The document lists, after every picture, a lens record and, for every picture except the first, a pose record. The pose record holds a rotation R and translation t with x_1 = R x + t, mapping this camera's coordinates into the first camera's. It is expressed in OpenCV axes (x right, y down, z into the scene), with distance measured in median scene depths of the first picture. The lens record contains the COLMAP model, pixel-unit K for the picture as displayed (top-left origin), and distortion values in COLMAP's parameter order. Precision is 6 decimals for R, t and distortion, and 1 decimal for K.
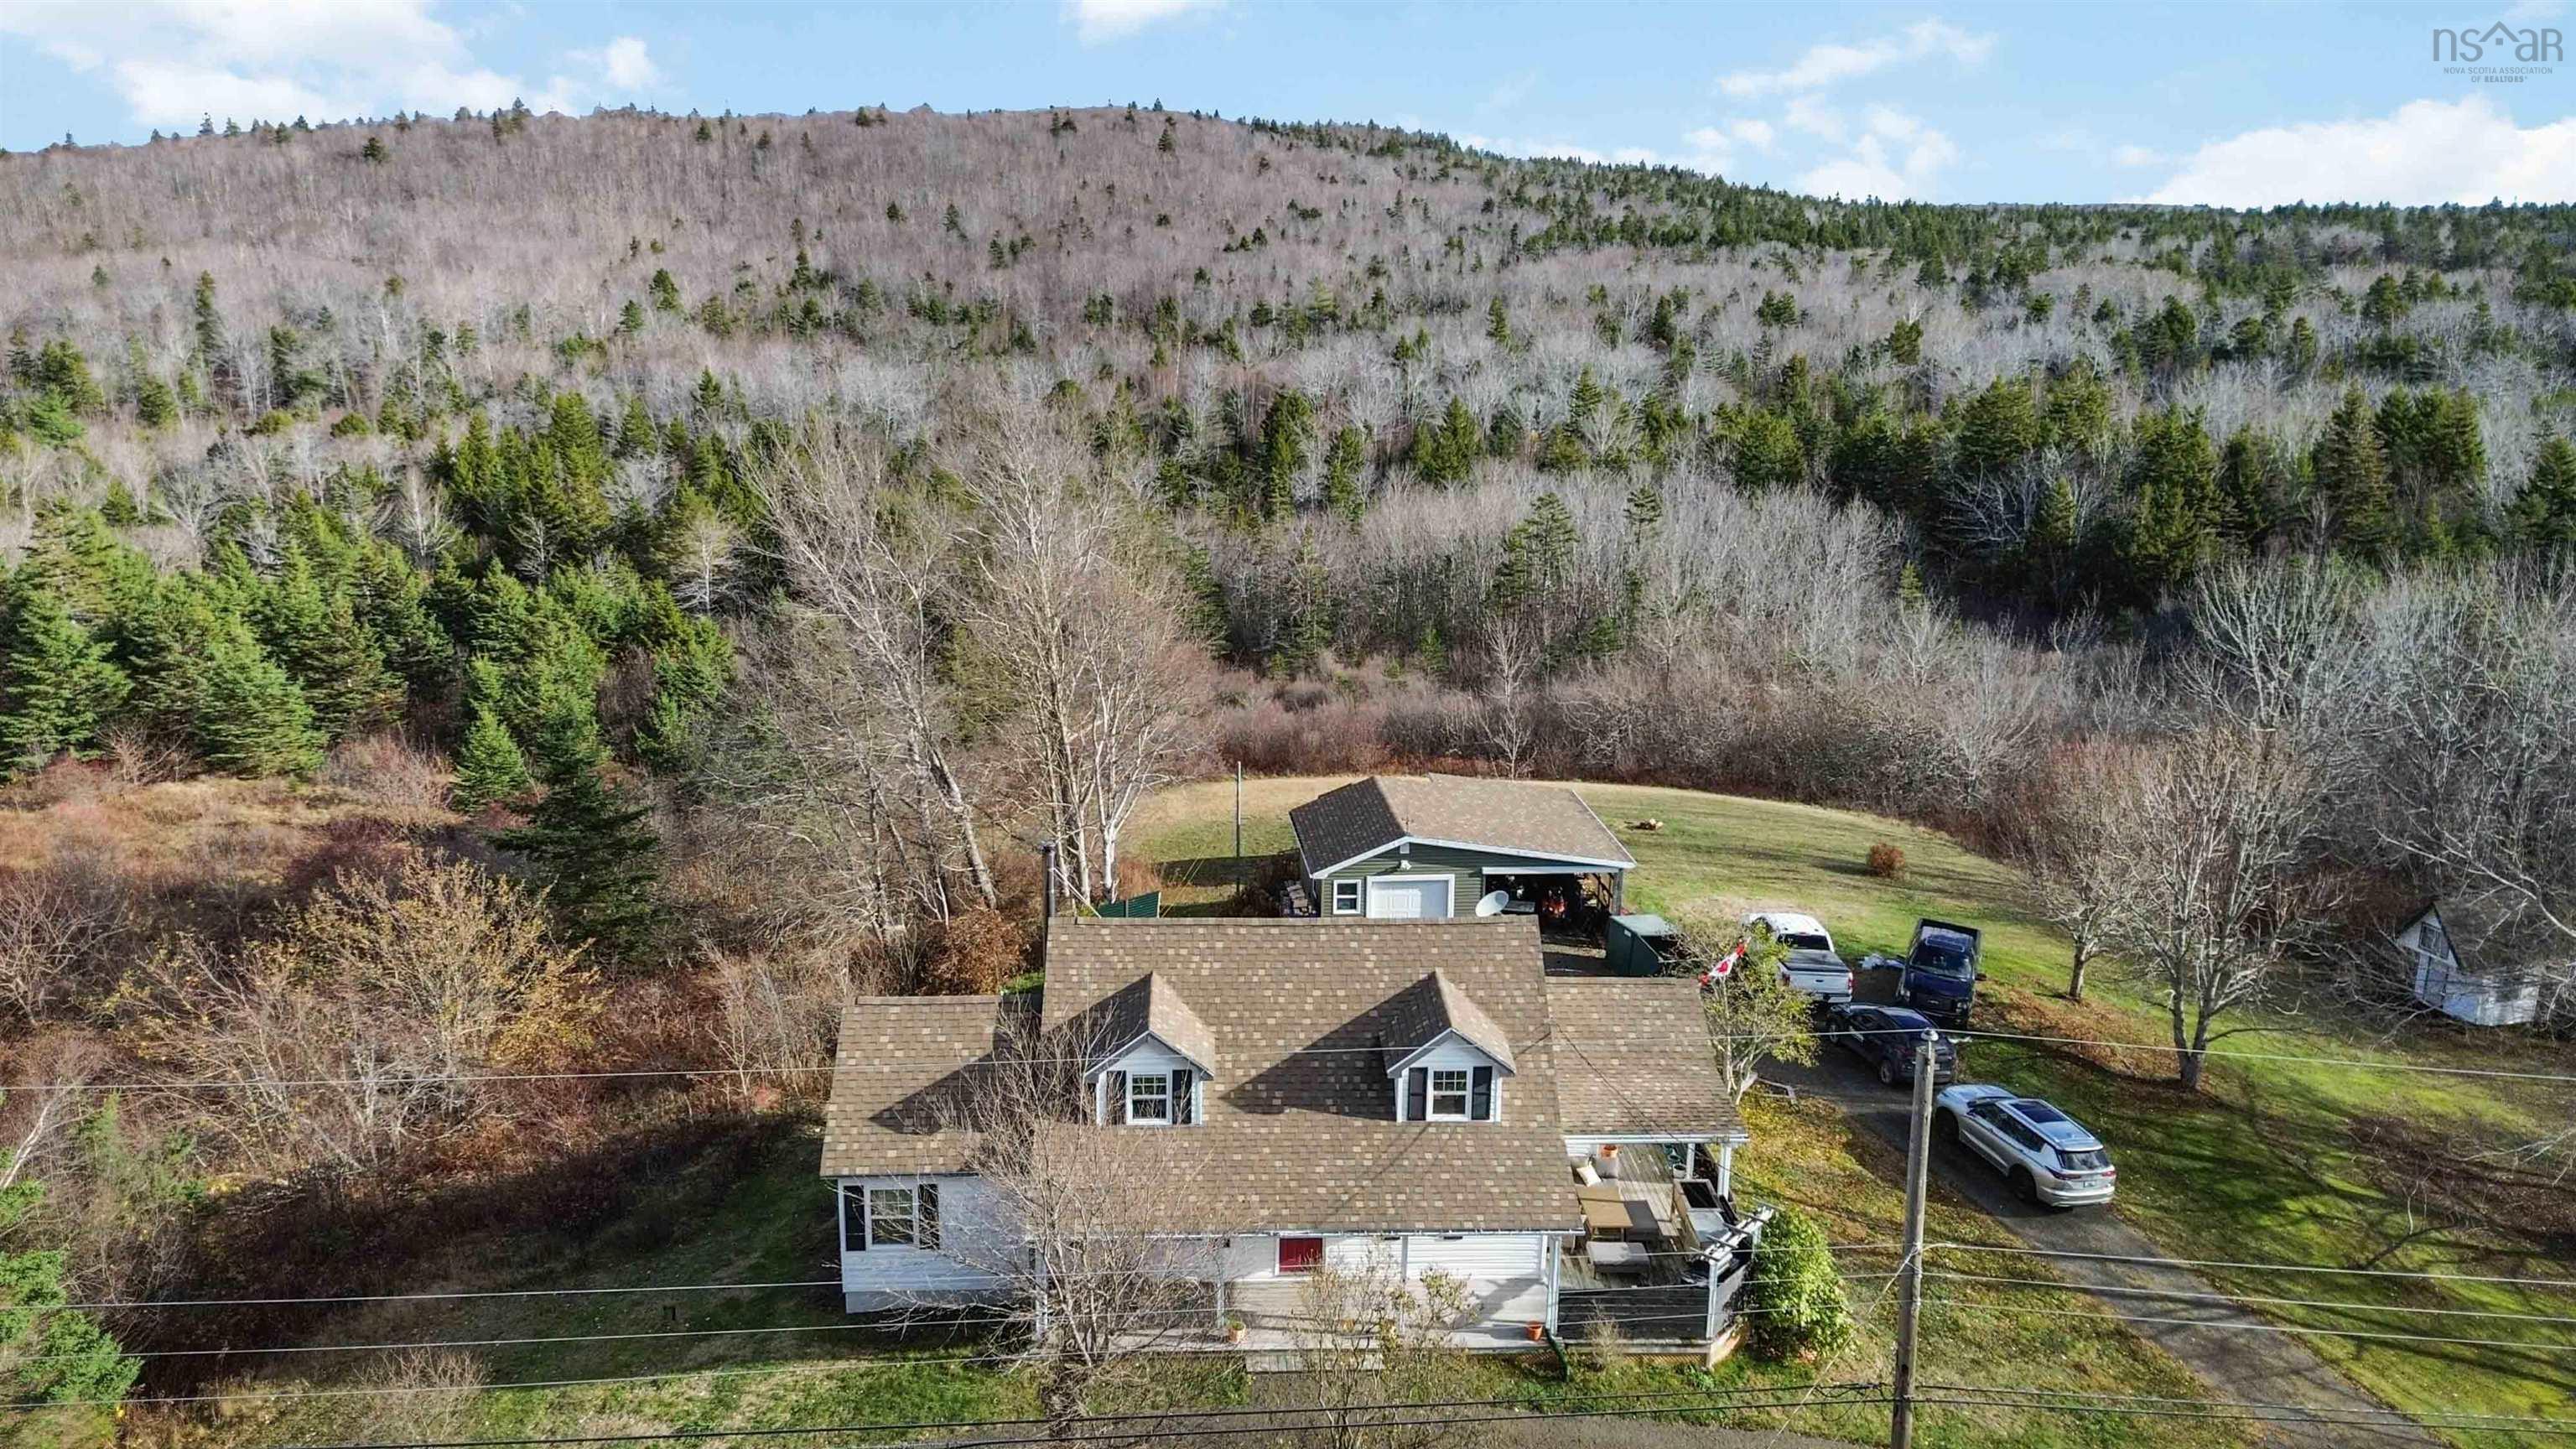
lens RADIAL K [[1802.0, 0, 1288.0], [0, 1802.0, 724.5], [0, 0, 1]] dist [0.063919, -0.061238]
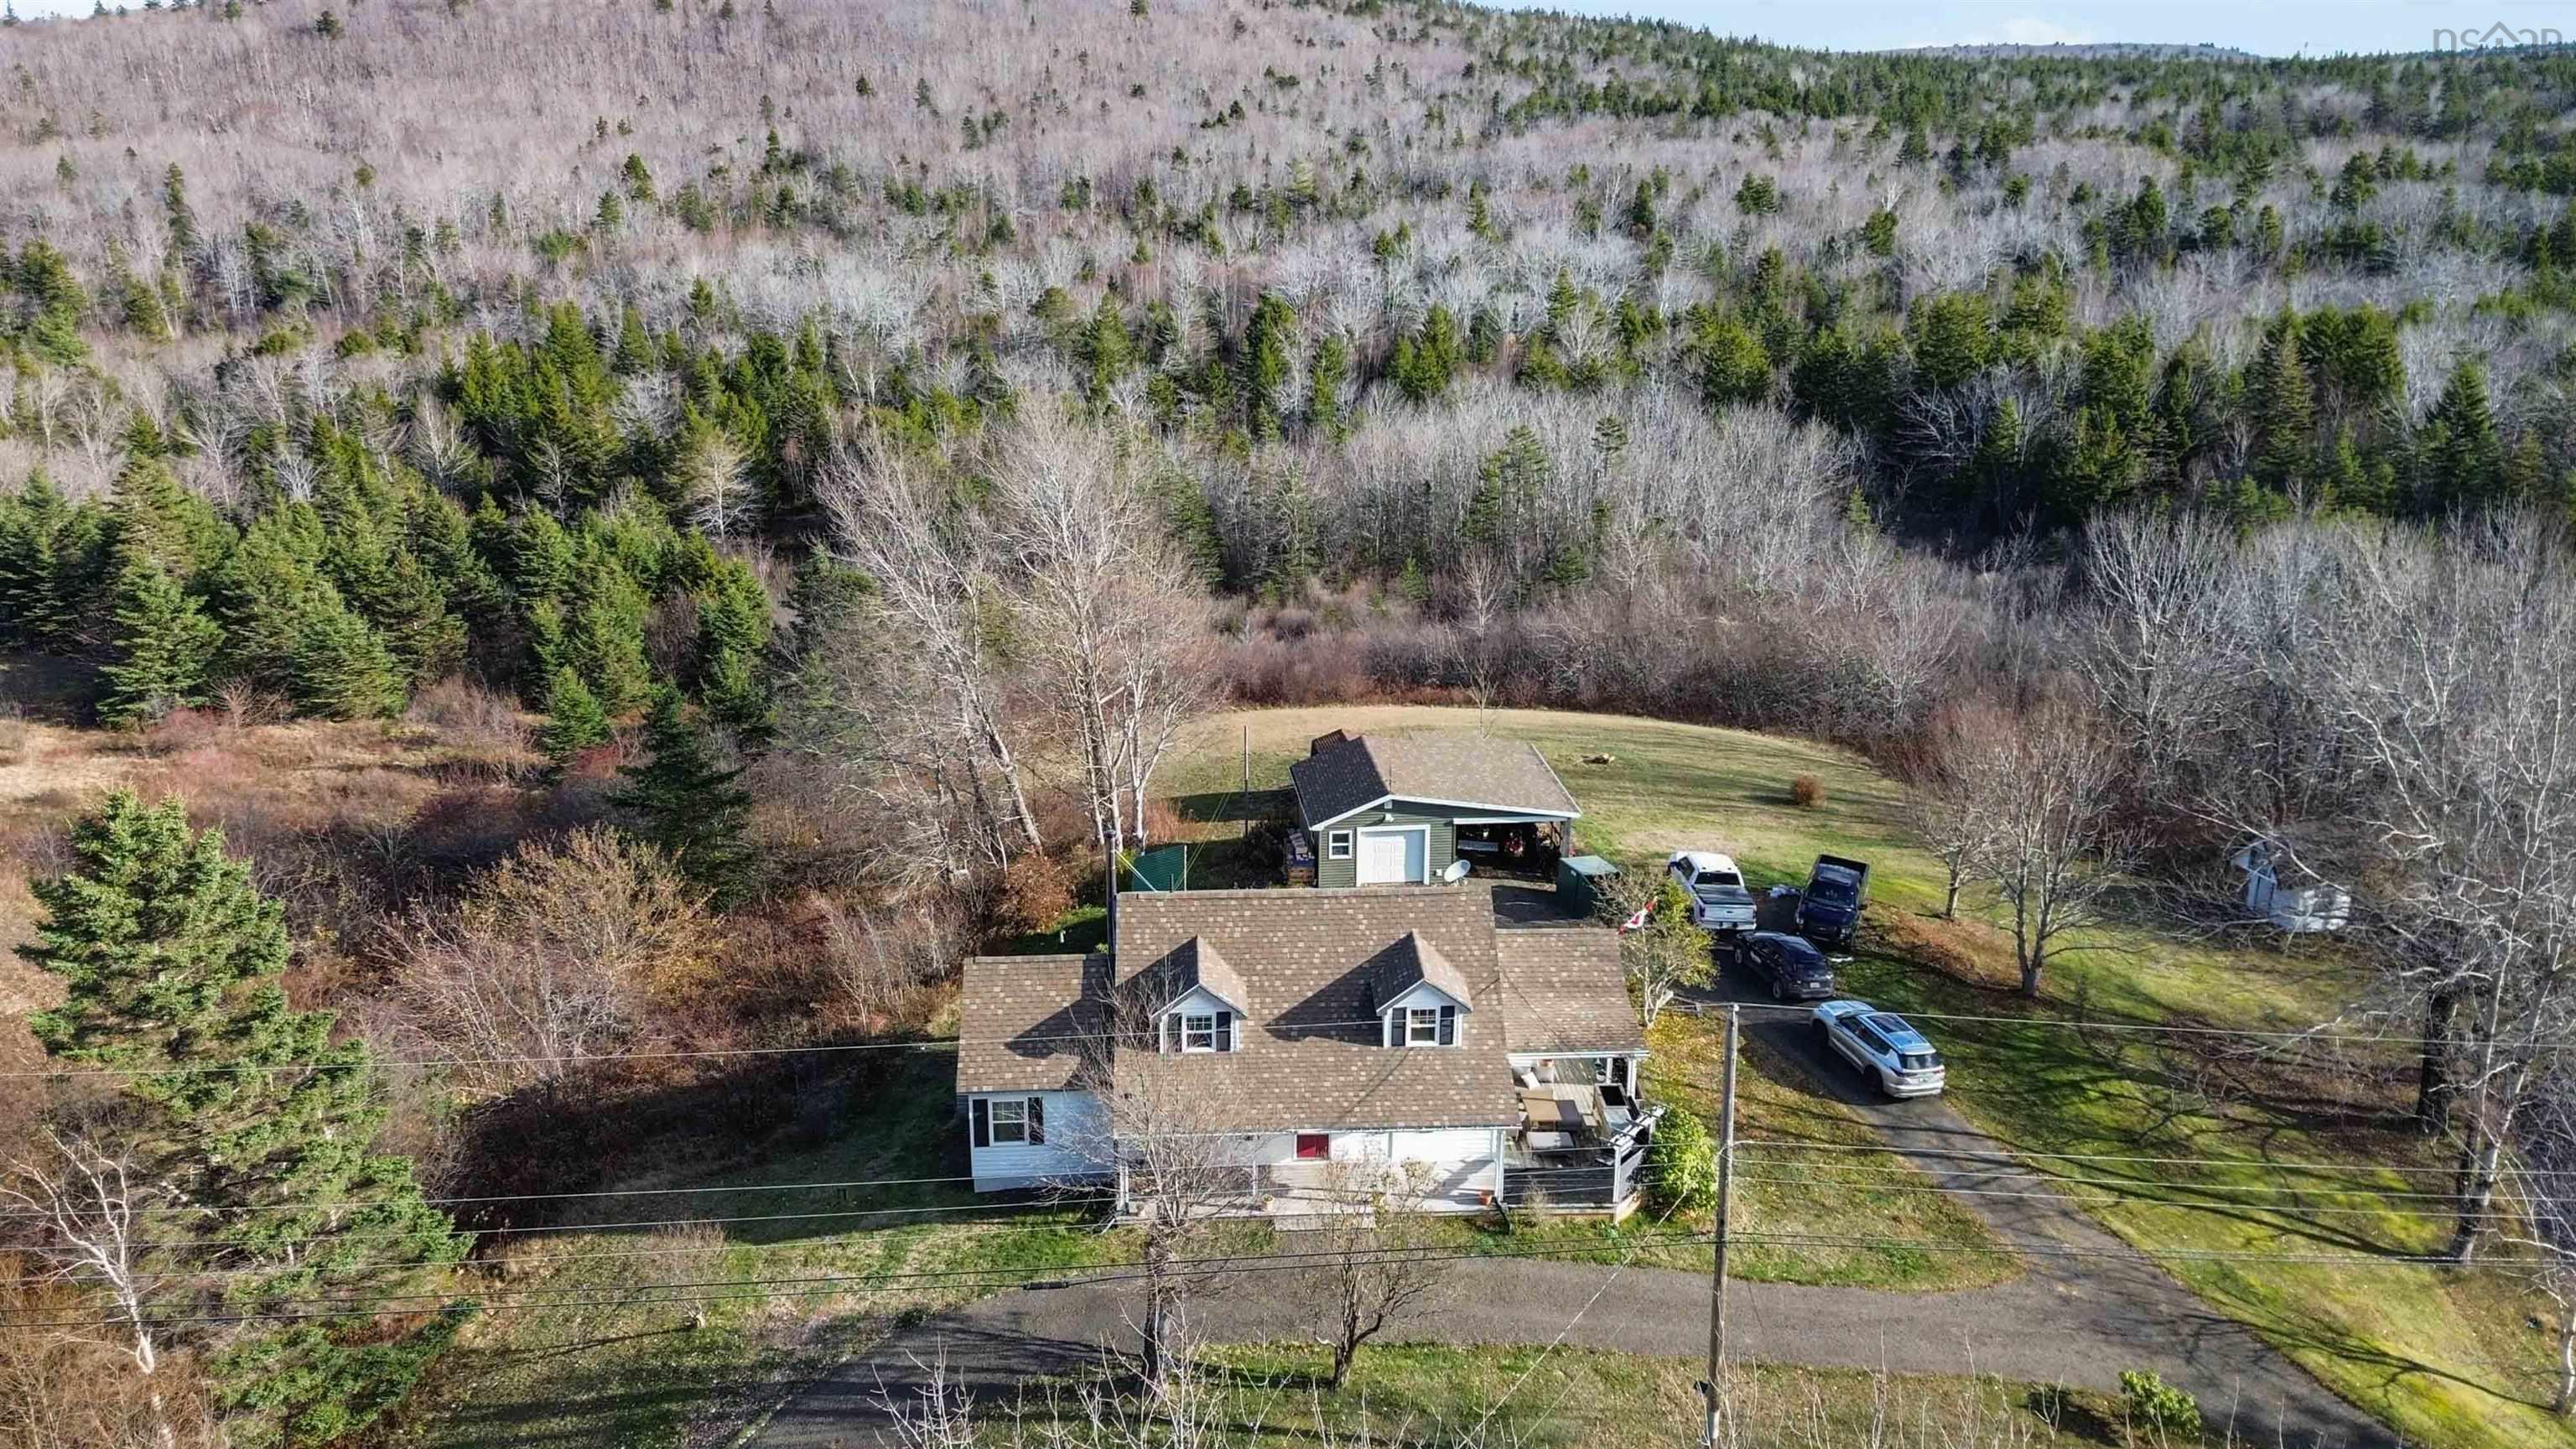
lens RADIAL K [[1834.9, 0, 1288.0], [0, 1834.9, 724.5], [0, 0, 1]] dist [0.067231, -0.062852]
pose [[0.999890, -0.010790, 0.010201, -0.004700], [0.010025, 0.997332, 0.072307, -0.025171], [-0.010954, -0.072196, 0.997330, -0.072531]]
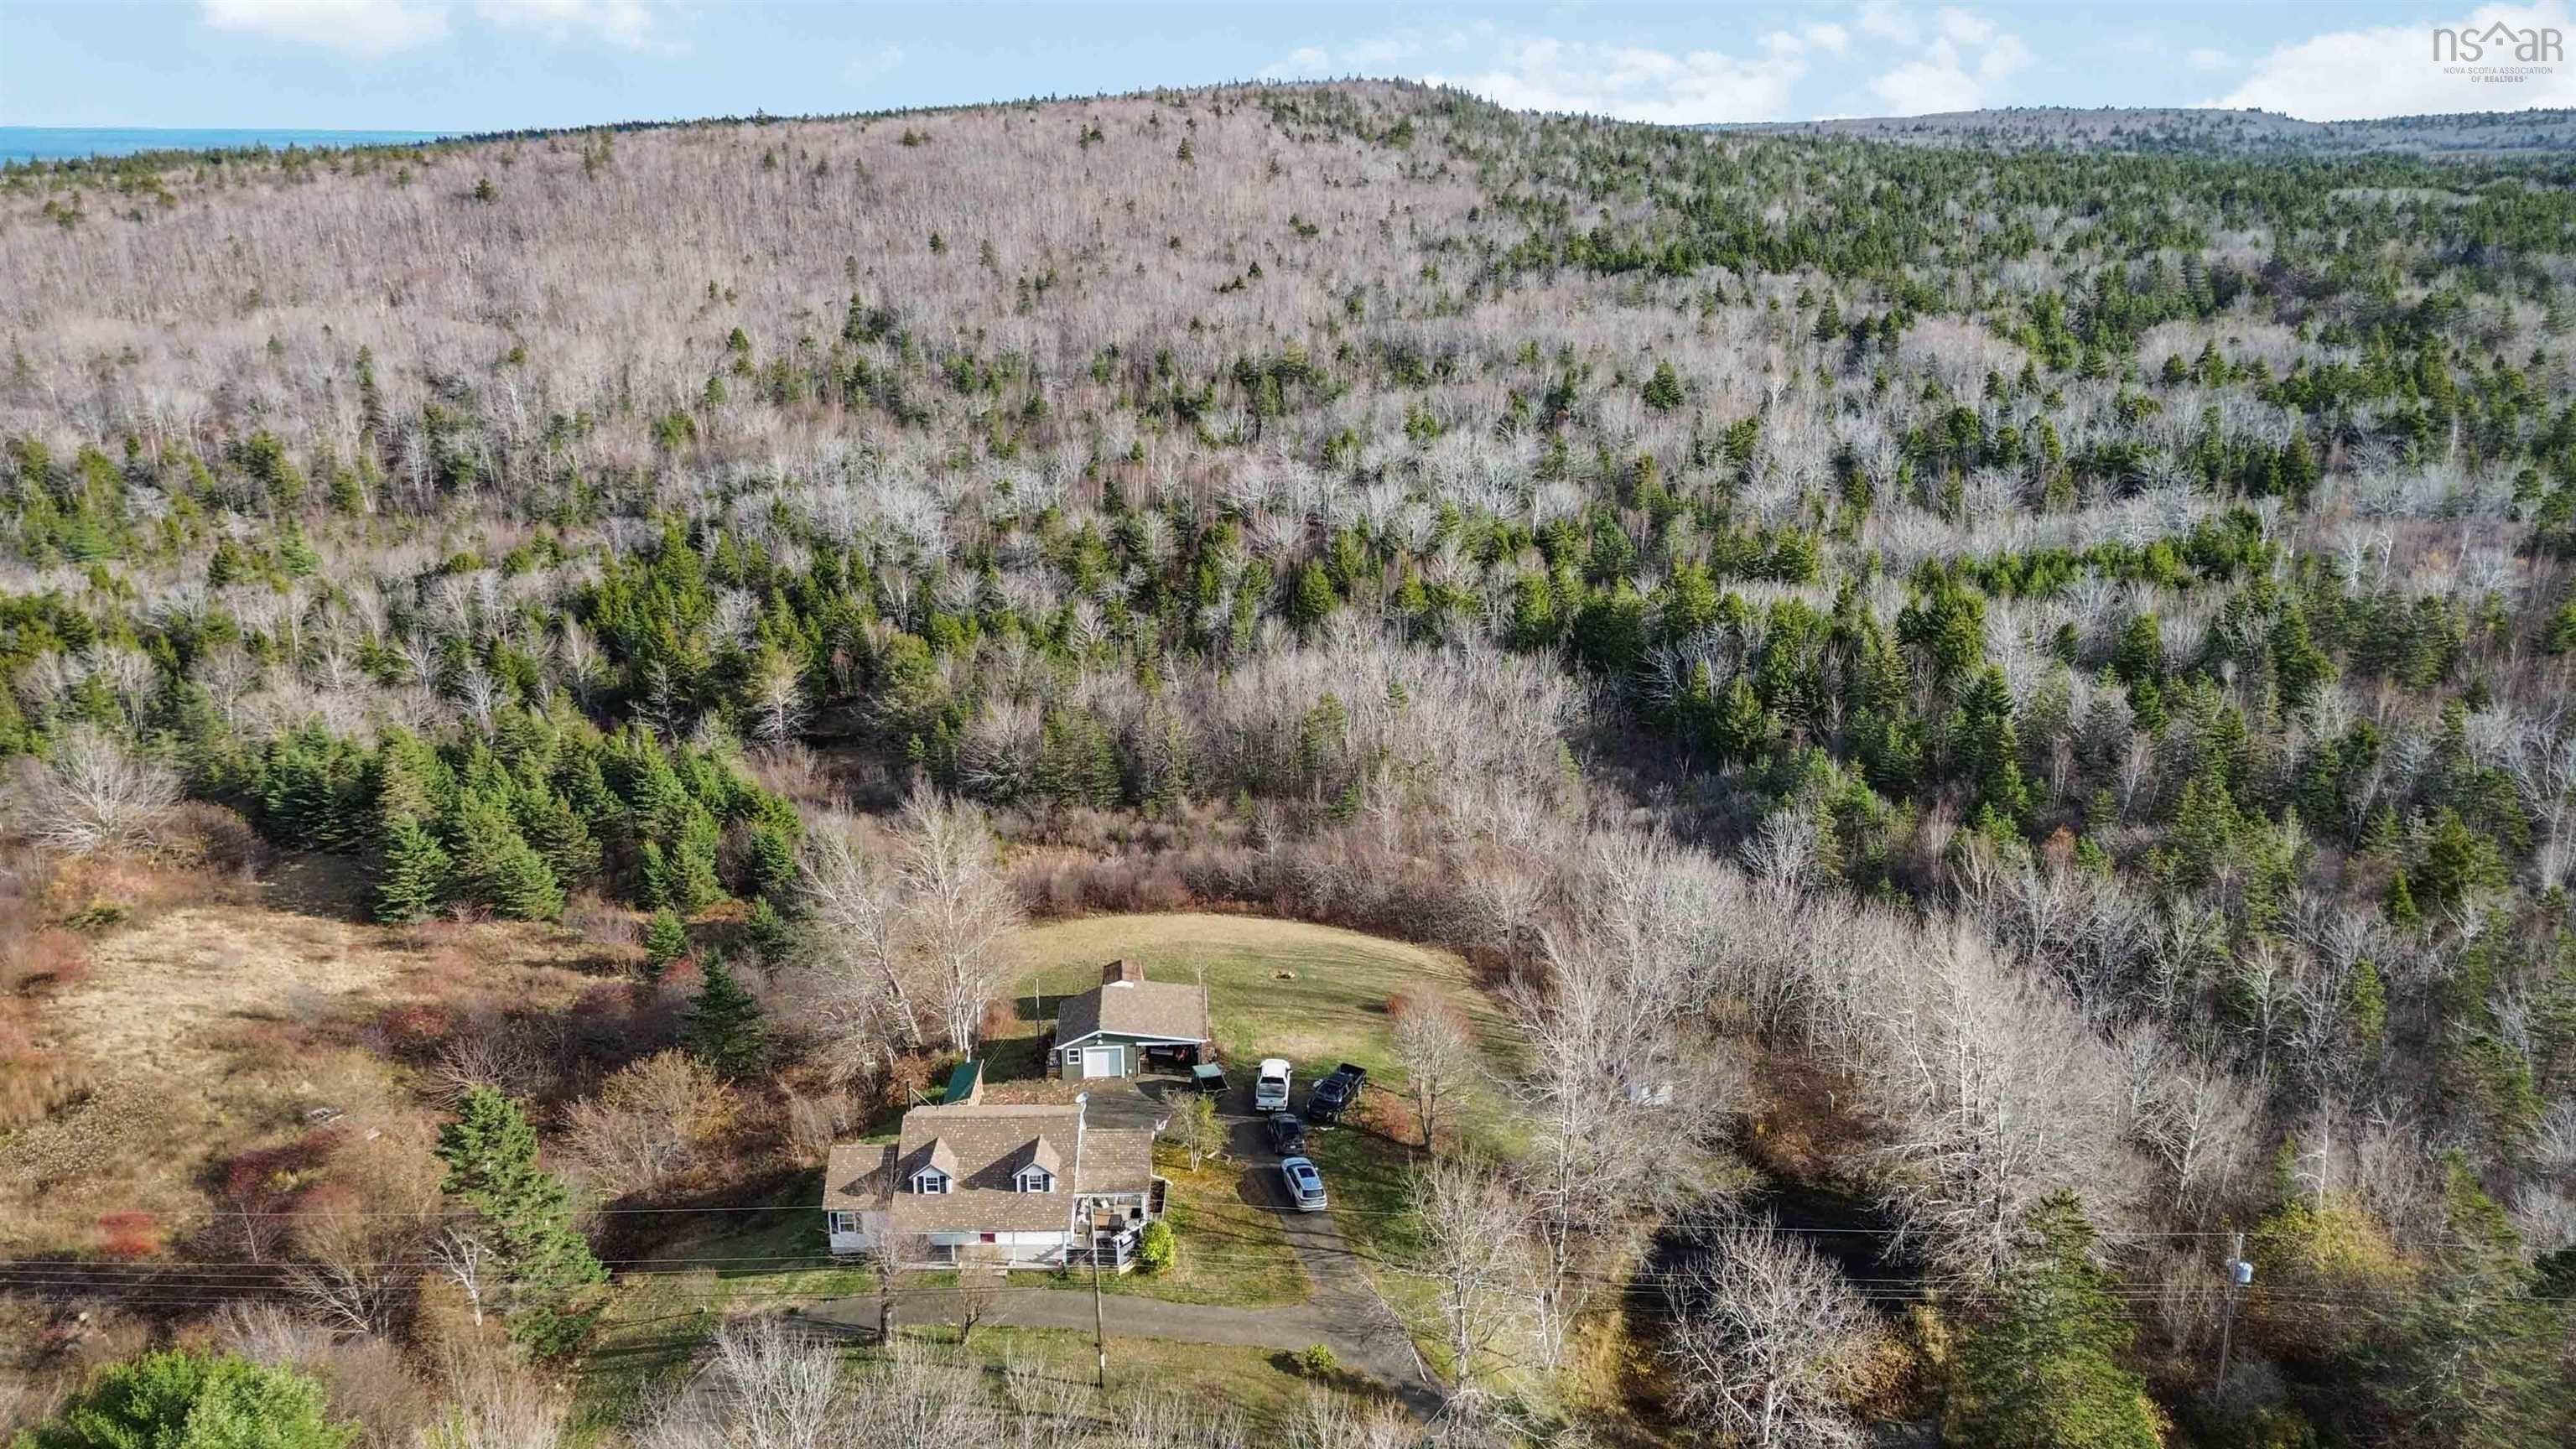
lens RADIAL K [[1787.5, 0, 1300.4], [0, 1787.5, 721.8], [0, 0, 1]] dist [0.060588, -0.050937]
pose [[0.999603, 0.004858, -0.027761, 0.128096], [-0.003137, 0.998090, 0.061705, -0.155727], [0.028008, -0.061593, 0.997708, -0.398518]]
